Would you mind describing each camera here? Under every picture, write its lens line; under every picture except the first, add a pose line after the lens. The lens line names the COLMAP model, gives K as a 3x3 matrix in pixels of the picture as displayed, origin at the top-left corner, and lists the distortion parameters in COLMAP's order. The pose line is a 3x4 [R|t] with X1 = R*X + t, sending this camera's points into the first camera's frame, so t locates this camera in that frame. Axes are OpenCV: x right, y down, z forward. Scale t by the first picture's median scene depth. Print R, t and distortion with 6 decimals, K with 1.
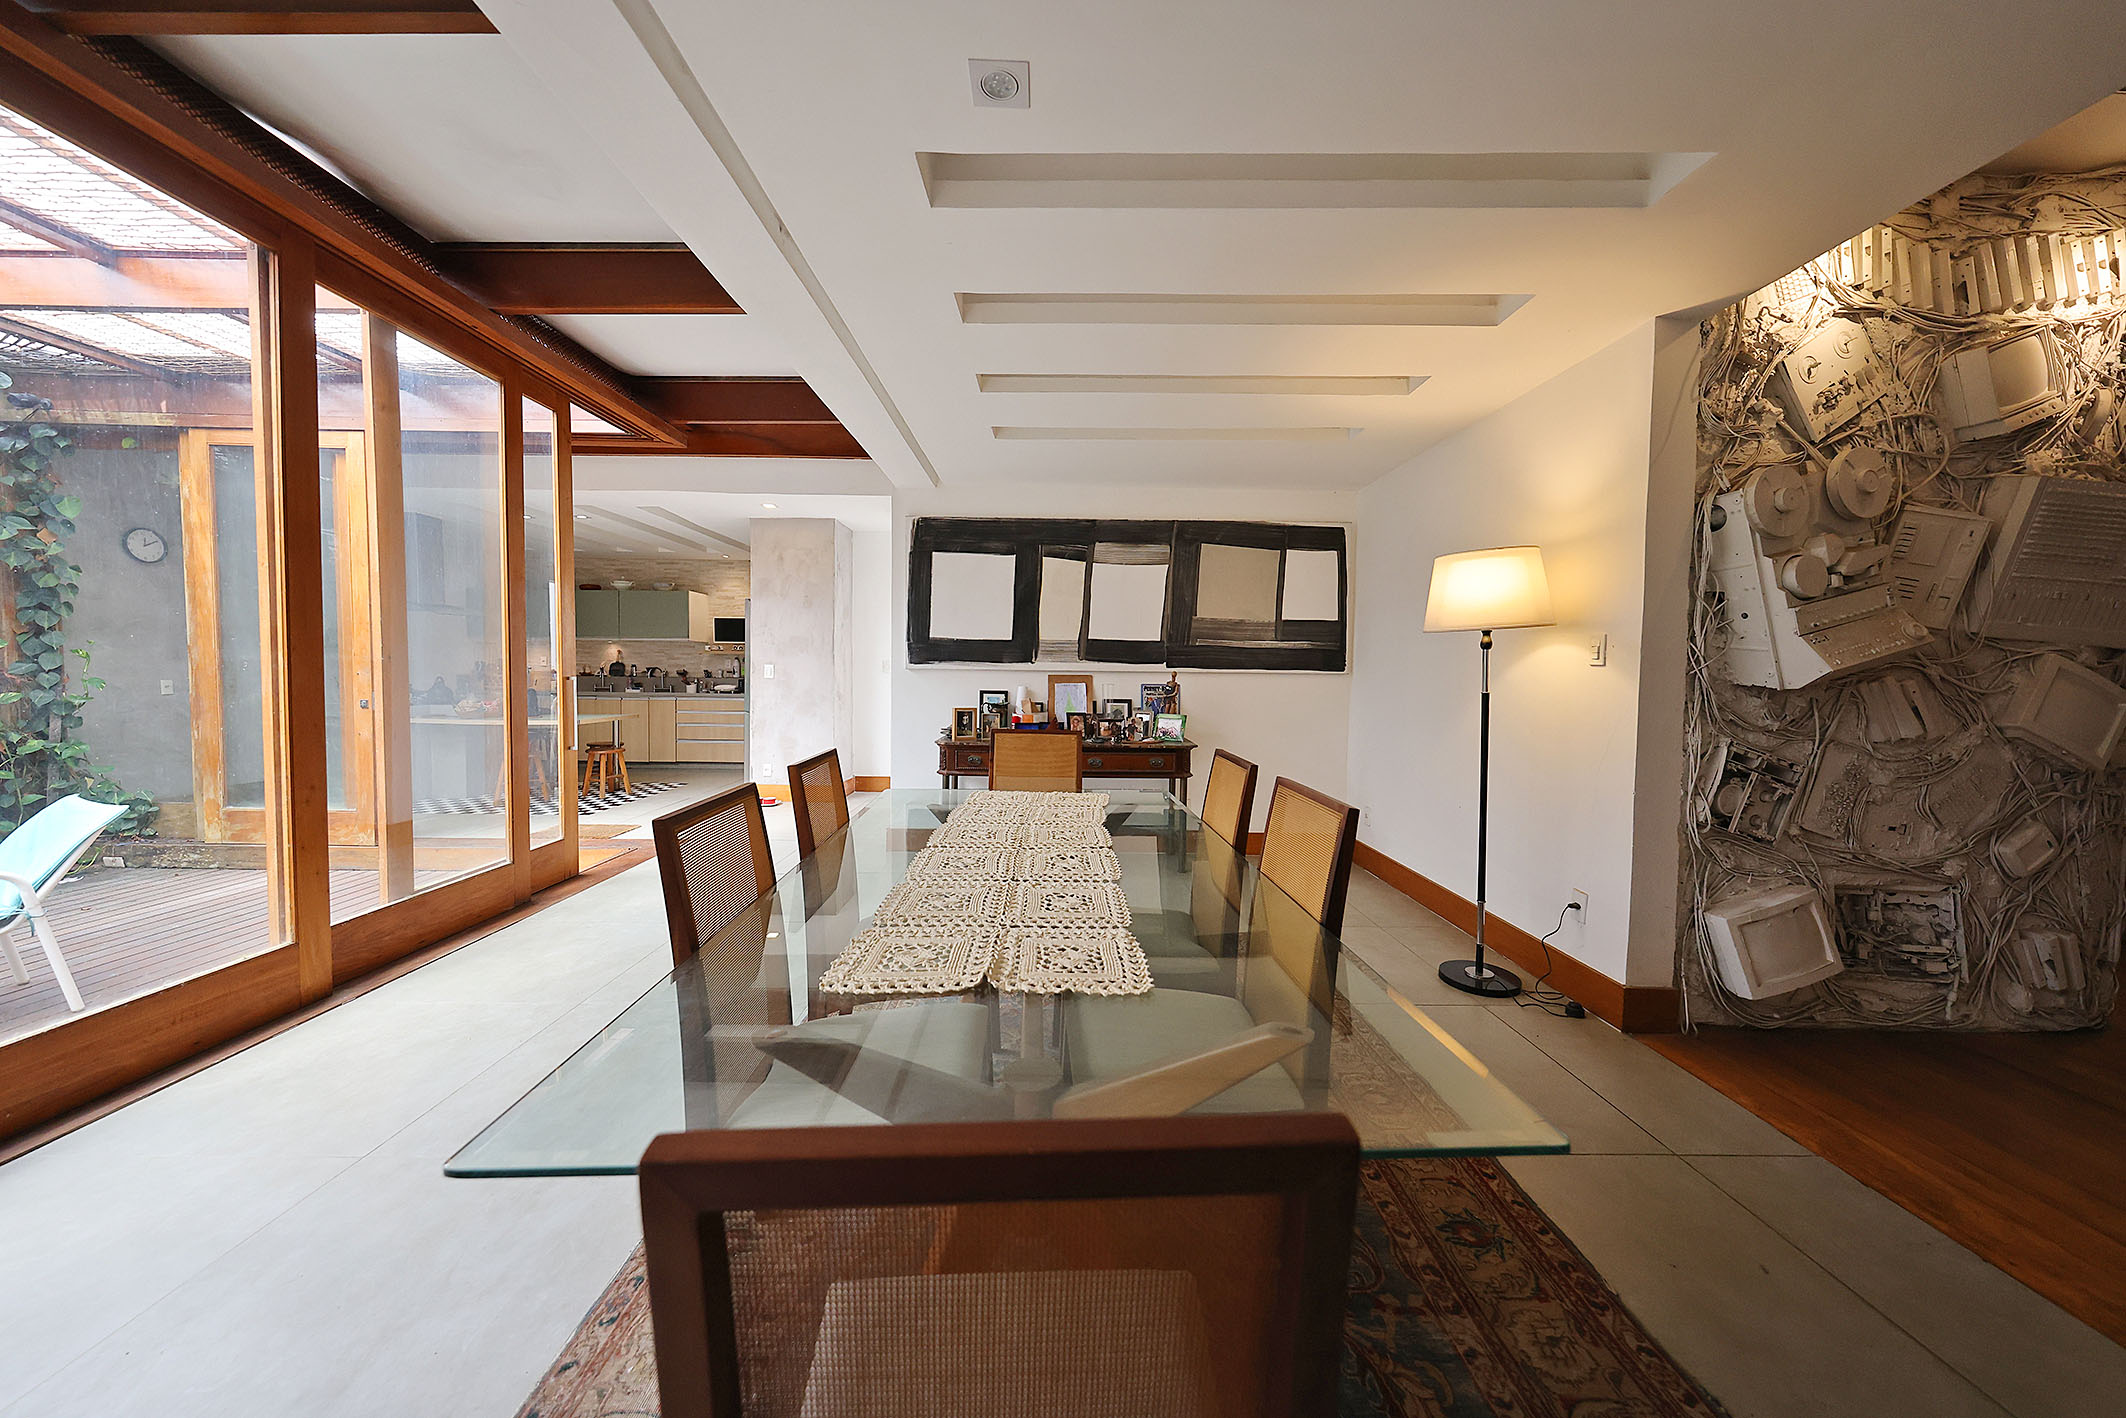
lens RADIAL K [[718.1, 0, 1060.4], [0, 718.1, 704.1], [0, 0, 1]] dist [0.001173, -0.000011]
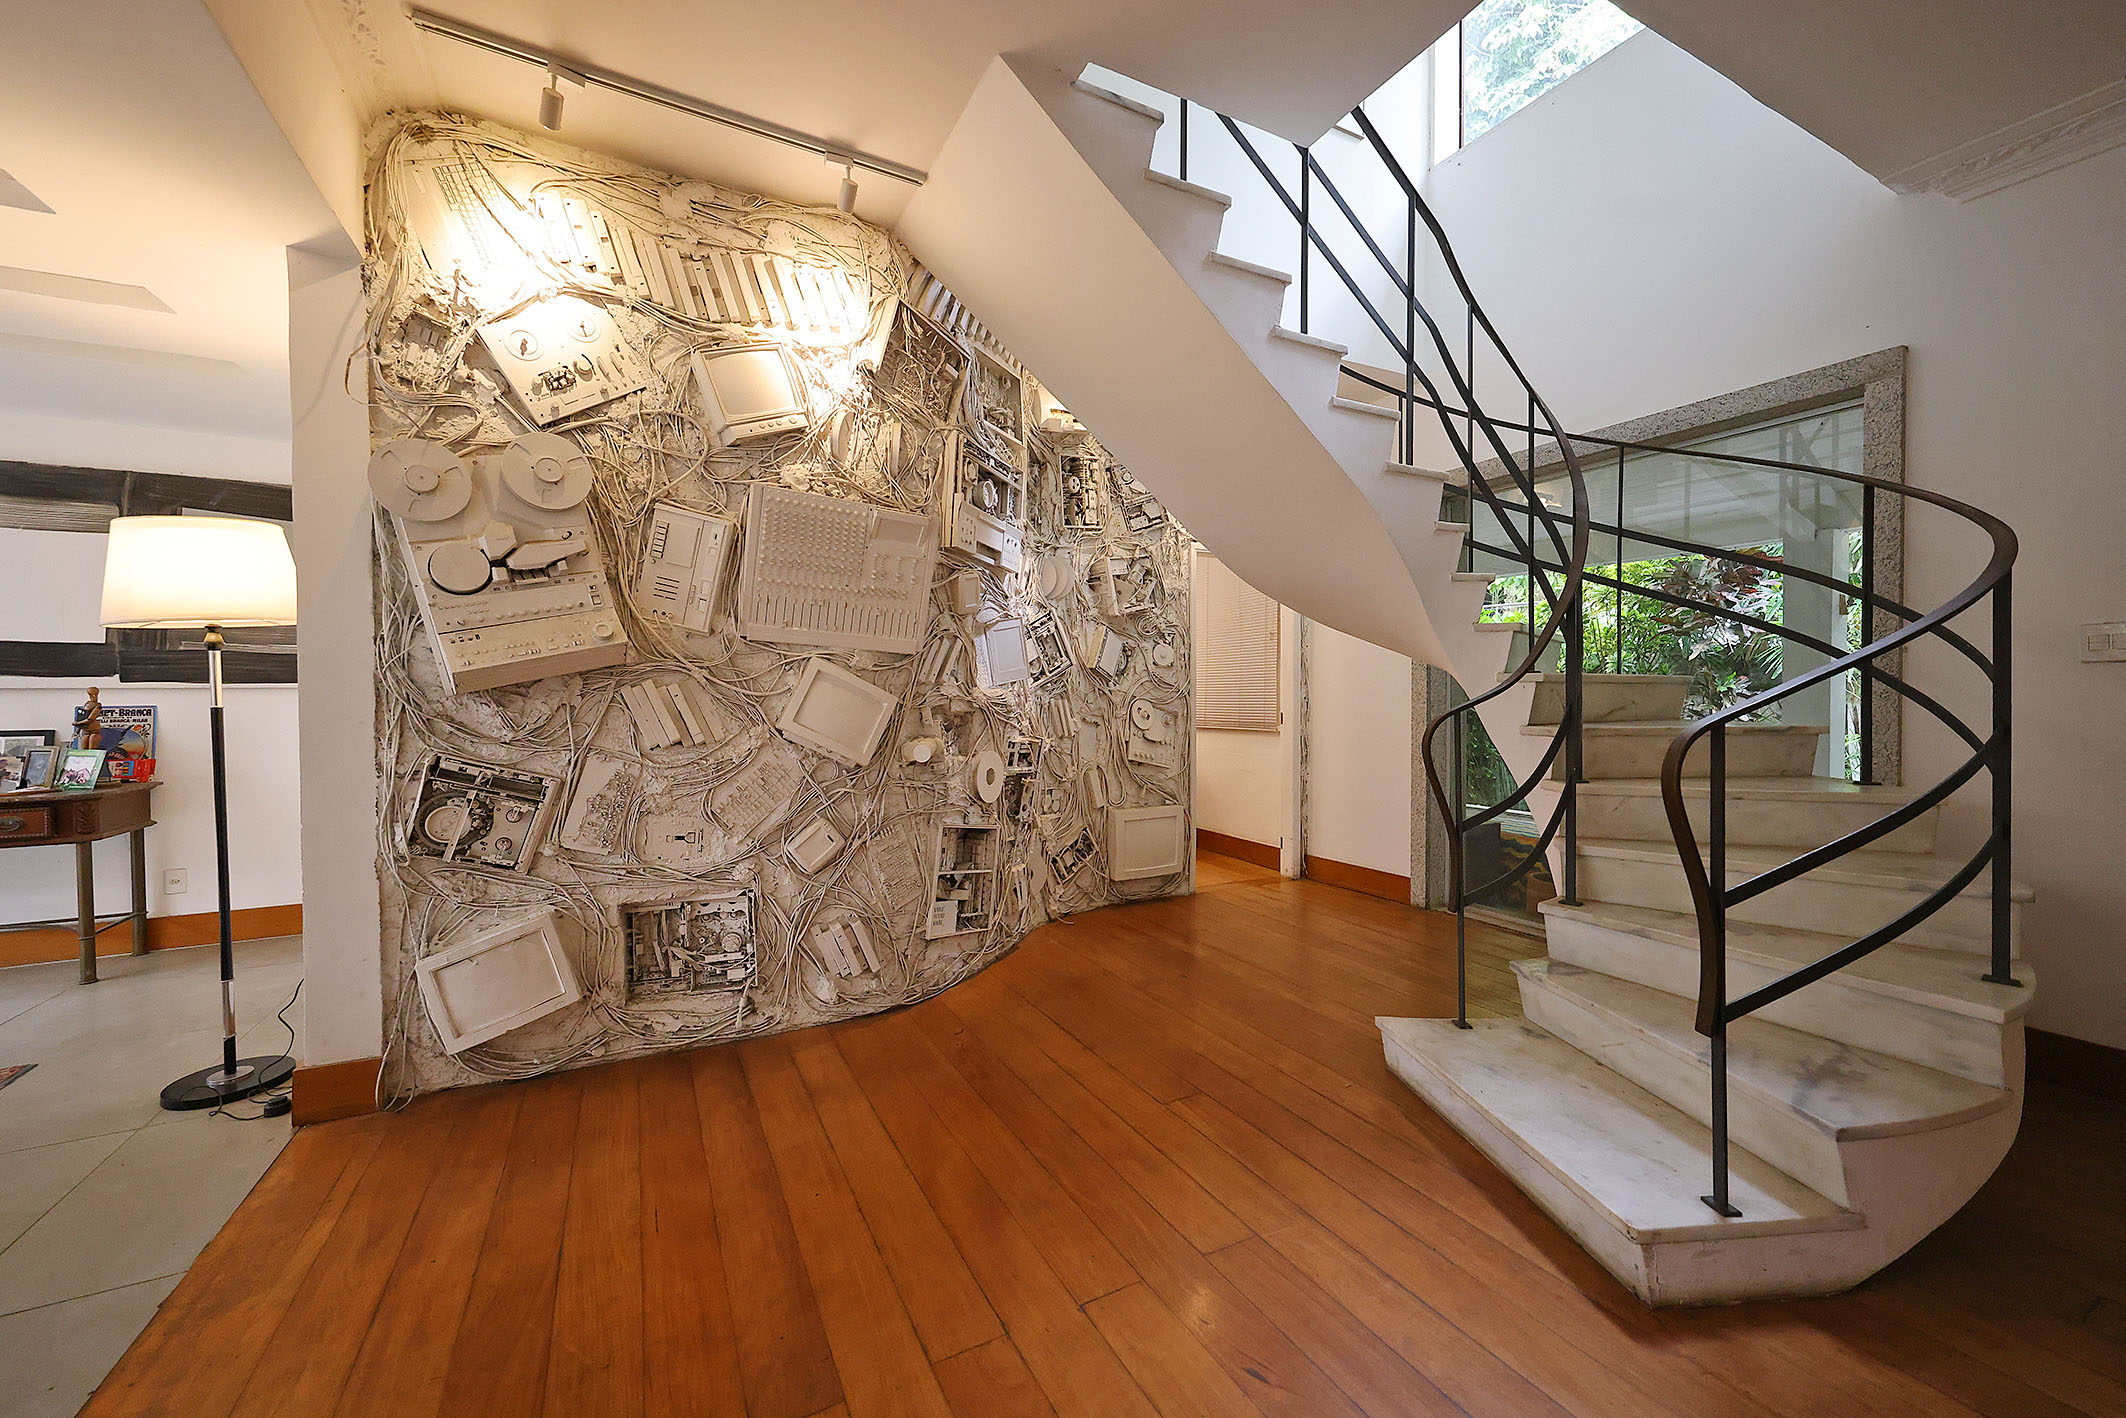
lens RADIAL K [[810.3, 0, 1058.7], [0, 810.3, 705.9], [0, 0, 1]] dist [0.002467, 0.000119]
pose [[0.887344, -0.023511, 0.460508, 0.664004], [0.035384, 0.999226, -0.017166, 0.019815], [-0.459748, 0.031526, 0.887490, -0.121630]]
